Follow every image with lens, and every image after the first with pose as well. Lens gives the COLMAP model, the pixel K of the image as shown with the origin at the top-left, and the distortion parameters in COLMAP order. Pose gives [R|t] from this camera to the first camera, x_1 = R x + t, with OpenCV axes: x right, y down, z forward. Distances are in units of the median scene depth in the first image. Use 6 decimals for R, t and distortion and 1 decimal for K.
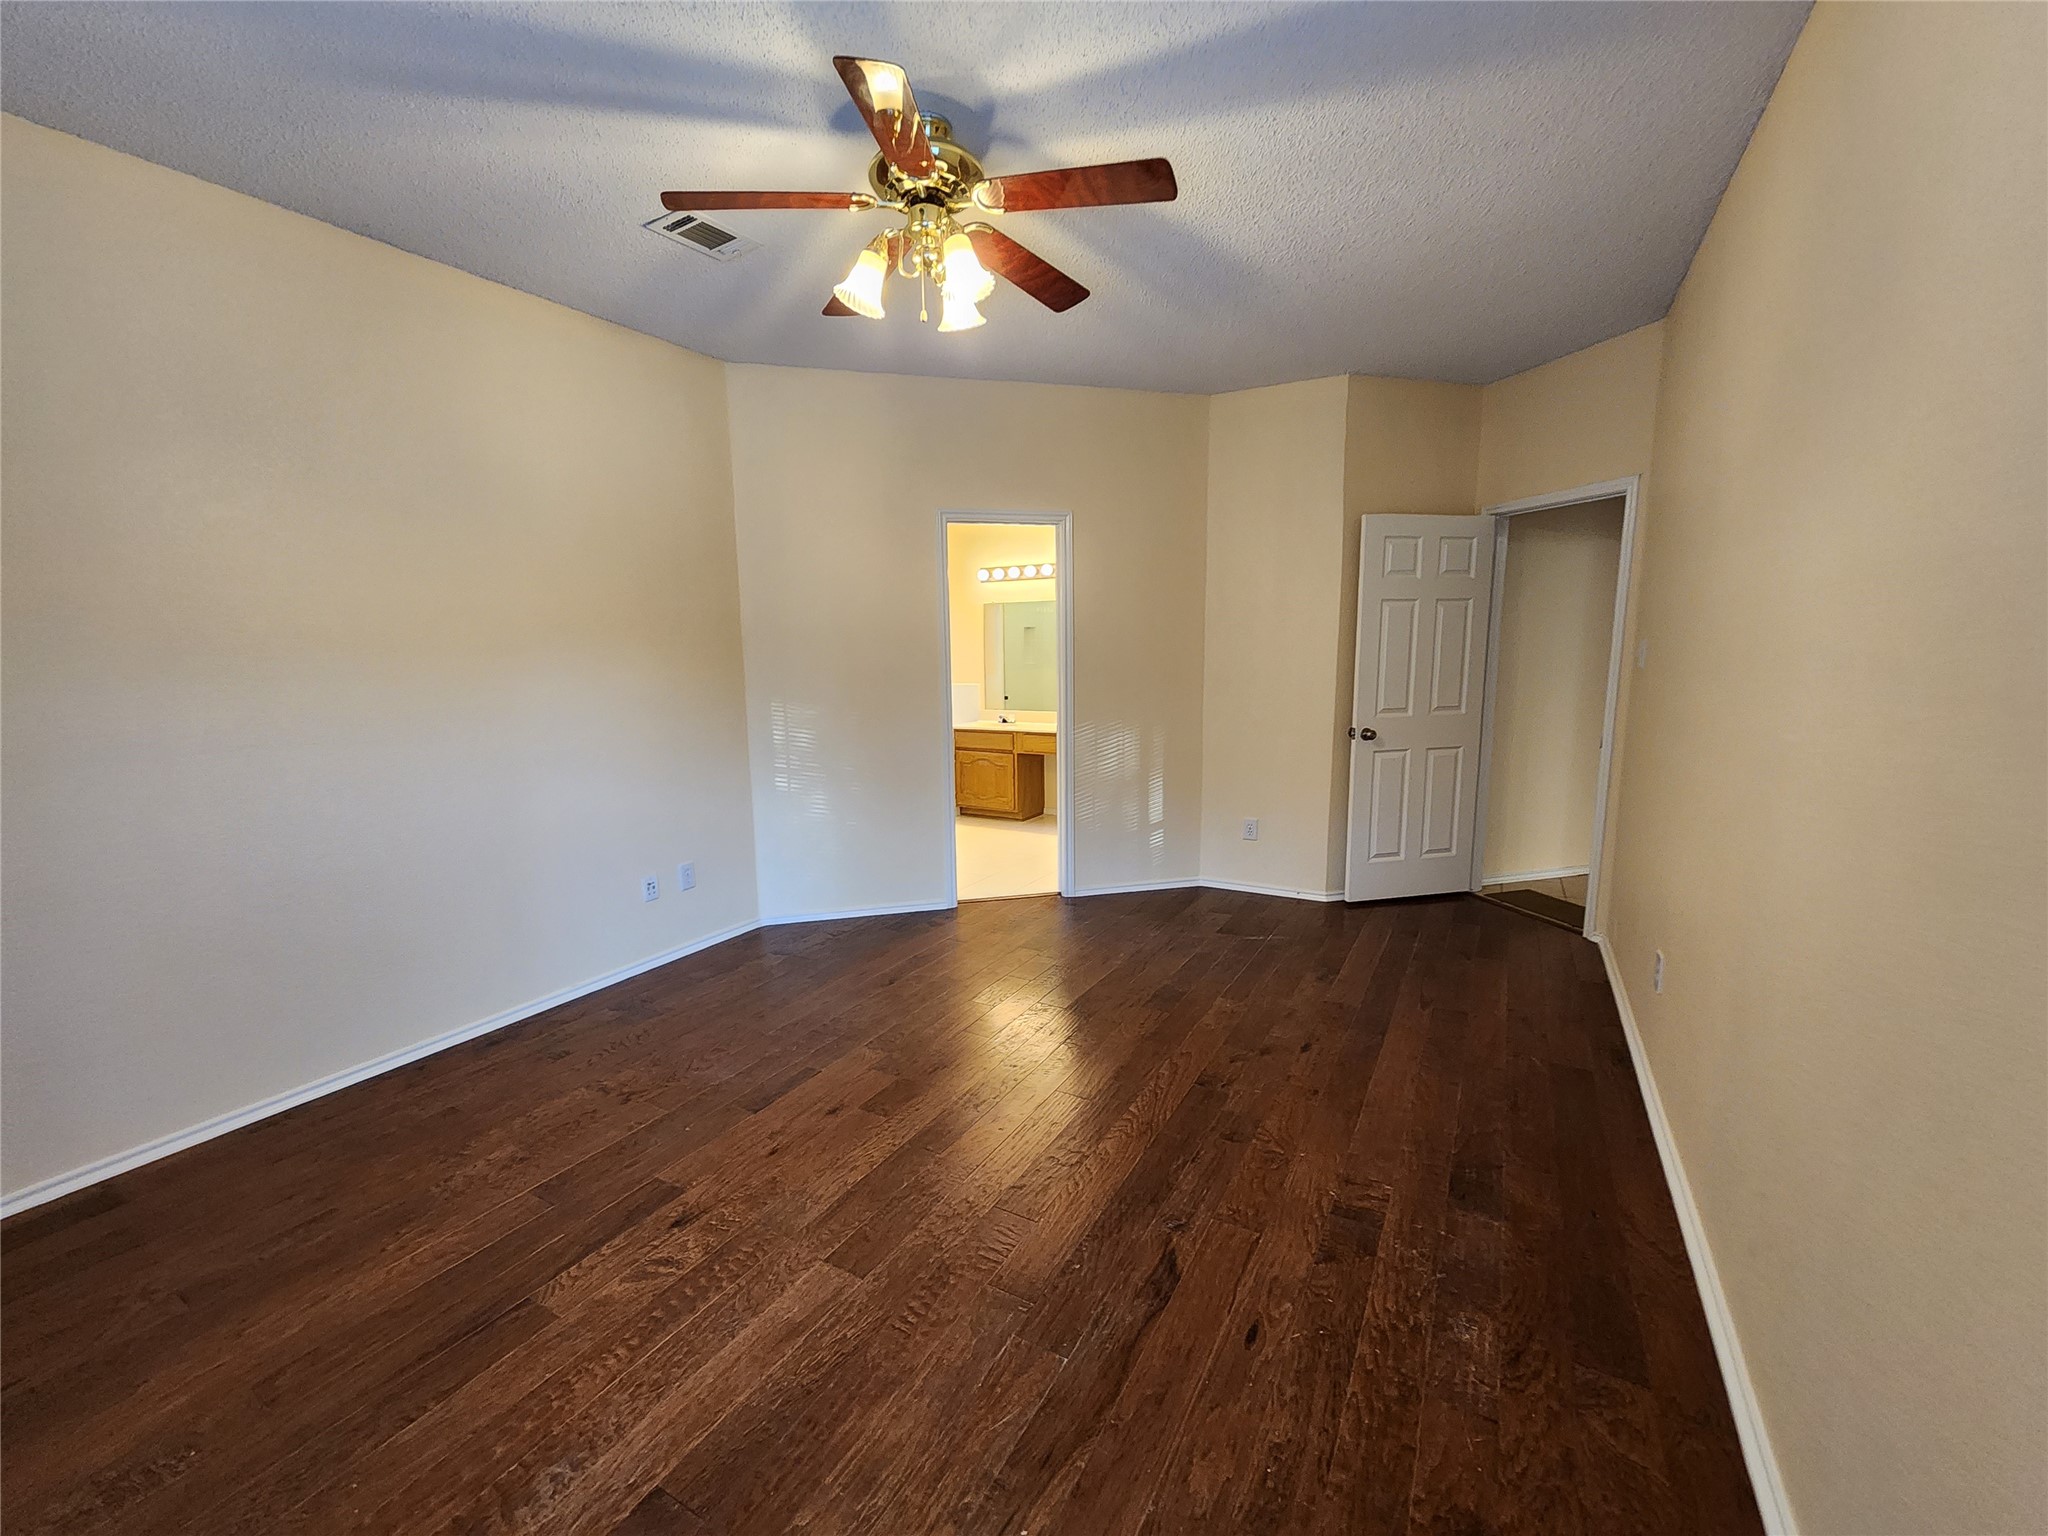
lens RADIAL K [[845.0, 0, 1017.8], [0, 845.0, 781.6], [0, 0, 1]] dist [0.002559, -0.002185]
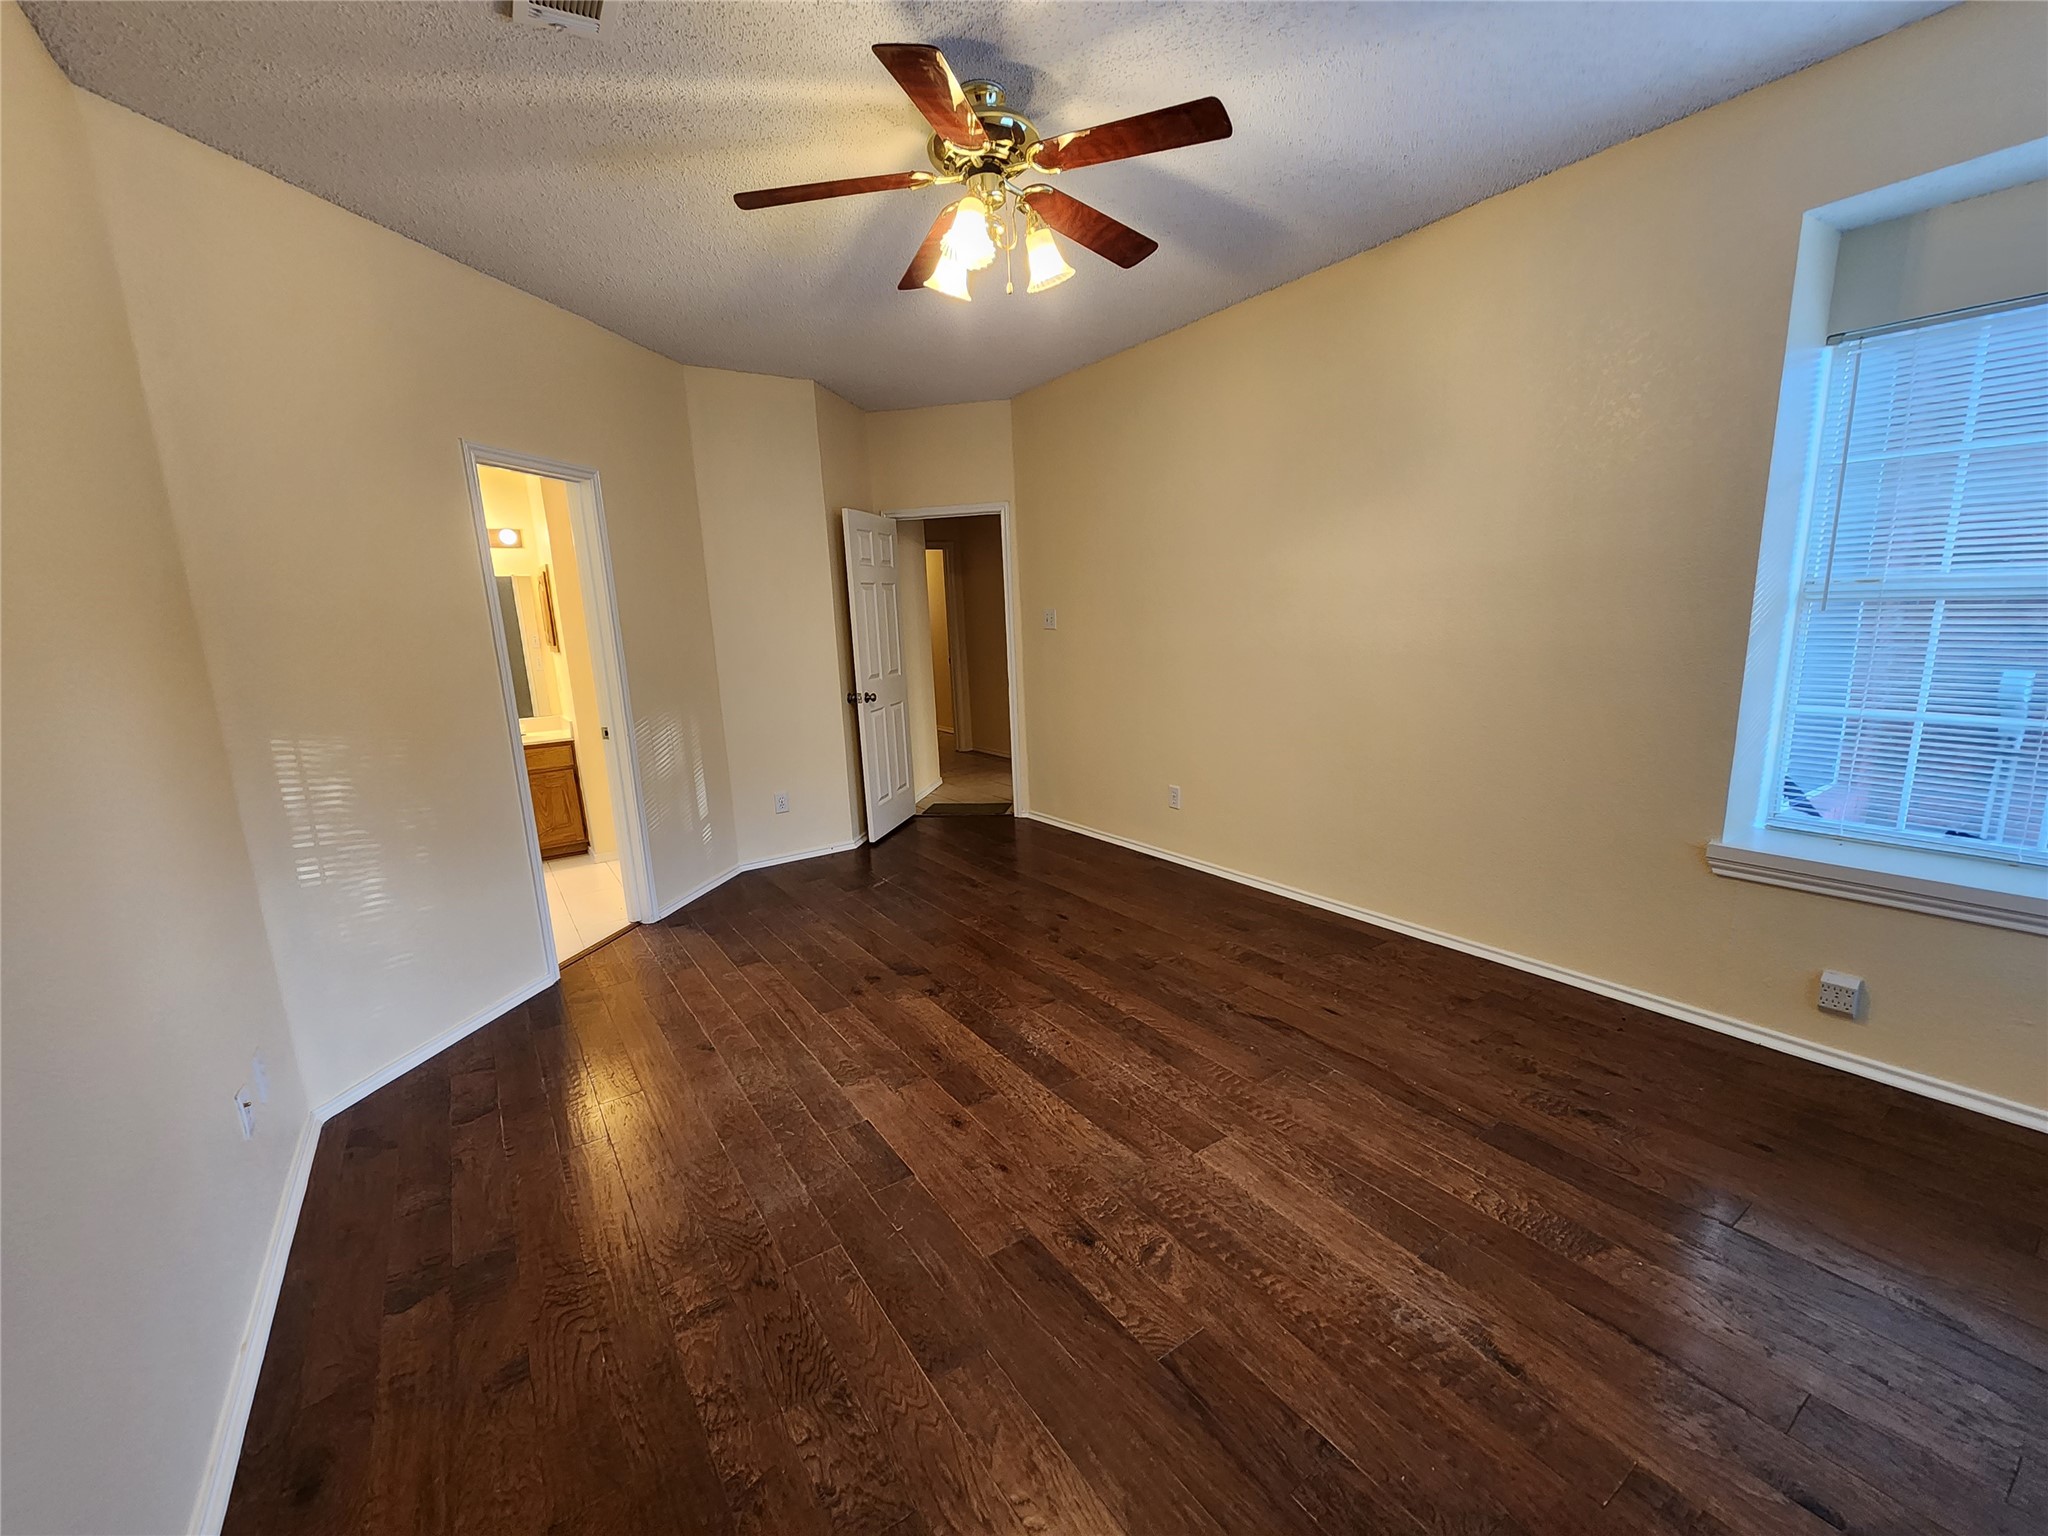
lens RADIAL K [[845.0, 0, 1017.8], [0, 845.0, 781.6], [0, 0, 1]] dist [0.002559, -0.002185]
pose [[0.443397, -0.184430, 0.877146, -0.900139], [0.178355, 0.977187, 0.115306, -0.065522], [-0.878401, 0.105317, 0.466175, 0.460550]]
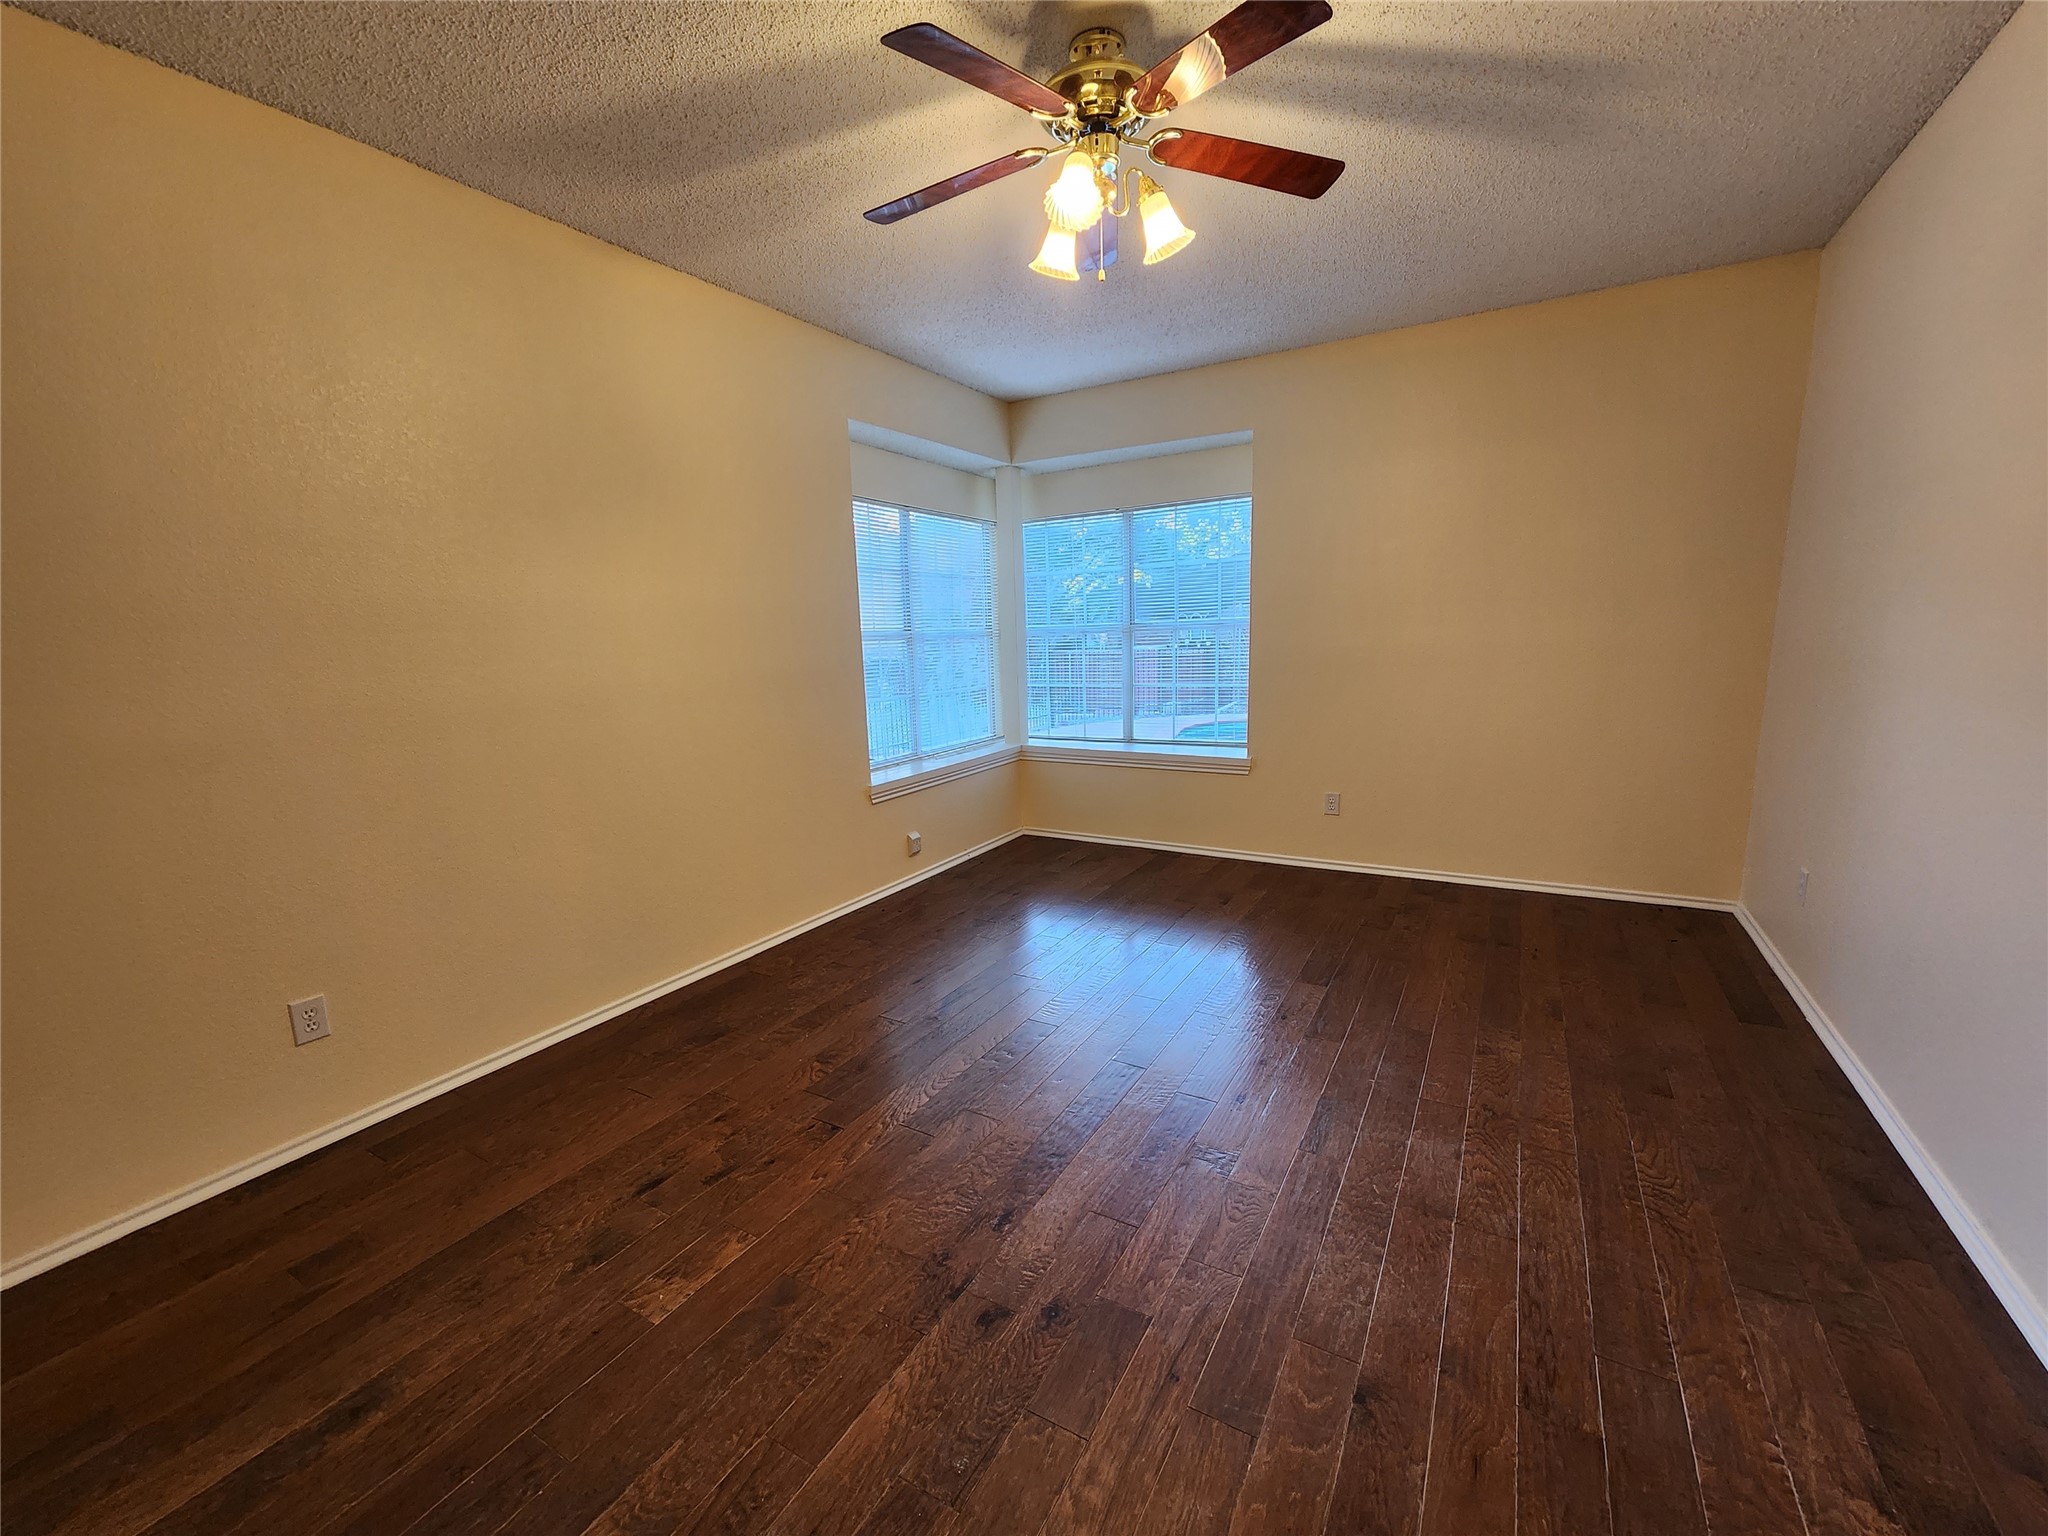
lens RADIAL K [[845.0, 0, 1017.8], [0, 845.0, 781.6], [0, 0, 1]] dist [0.002559, -0.002185]
pose [[-0.998838, 0.045945, 0.014526, 0.000991], [0.048167, 0.943392, 0.328164, -0.257286], [0.001374, 0.328483, -0.944509, 1.724794]]
